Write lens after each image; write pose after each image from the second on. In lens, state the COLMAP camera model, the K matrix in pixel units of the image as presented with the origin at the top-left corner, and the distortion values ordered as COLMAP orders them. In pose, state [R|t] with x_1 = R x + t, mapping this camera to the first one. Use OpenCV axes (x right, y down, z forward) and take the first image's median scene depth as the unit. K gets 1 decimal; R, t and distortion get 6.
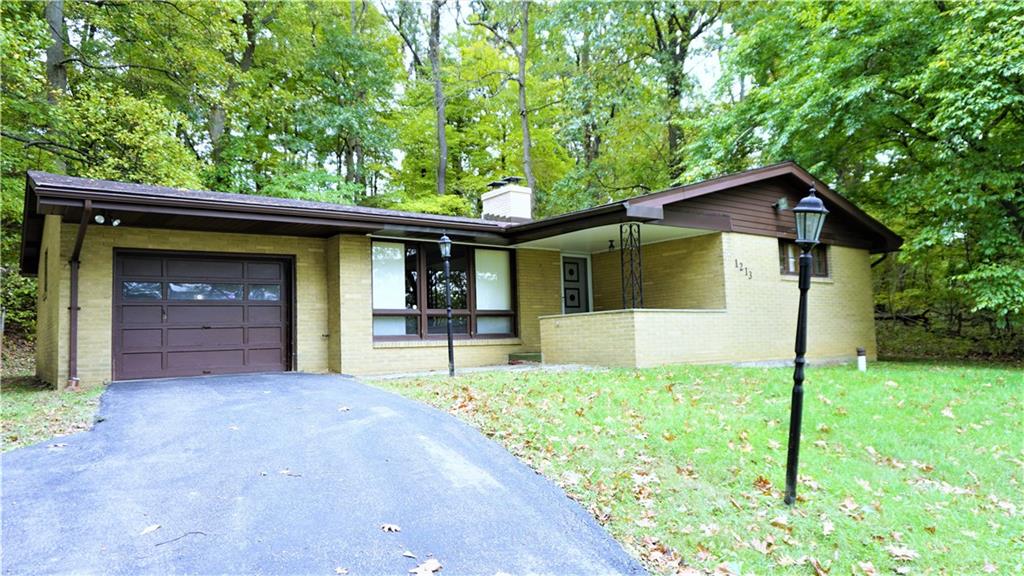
lens RADIAL K [[687.0, 0, 511.2], [0, 687.0, 289.1], [0, 0, 1]] dist [-0.048298, 0.039711]
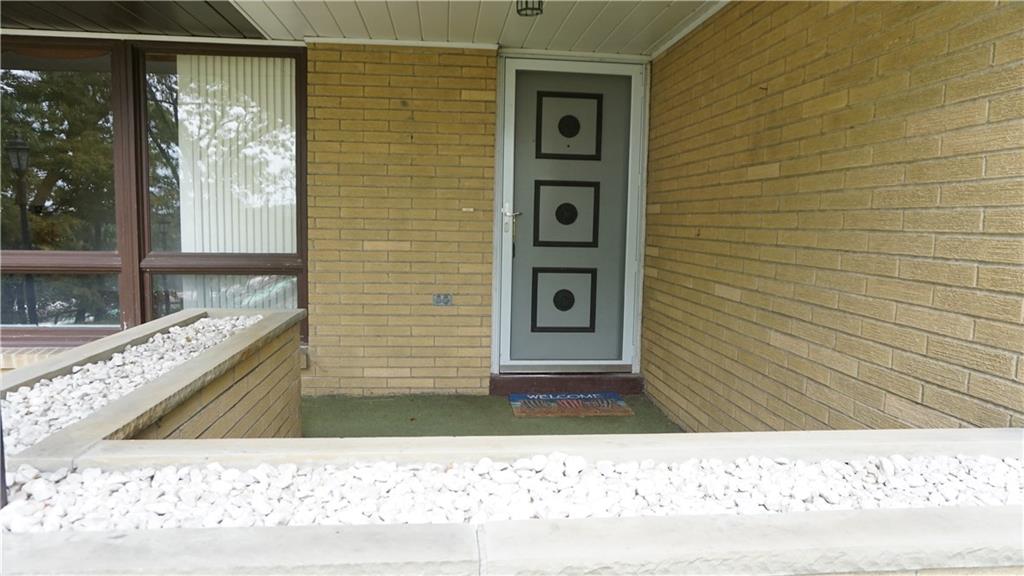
lens RADIAL K [[687.0, 0, 512.0], [0, 687.0, 287.8], [0, 0, 1]] dist [-0.048298, 0.039711]
pose [[0.872447, 0.091955, -0.479979, 0.216316], [-0.000640, 0.982353, 0.187036, -0.011762], [0.488708, -0.162872, 0.857110, 0.732763]]
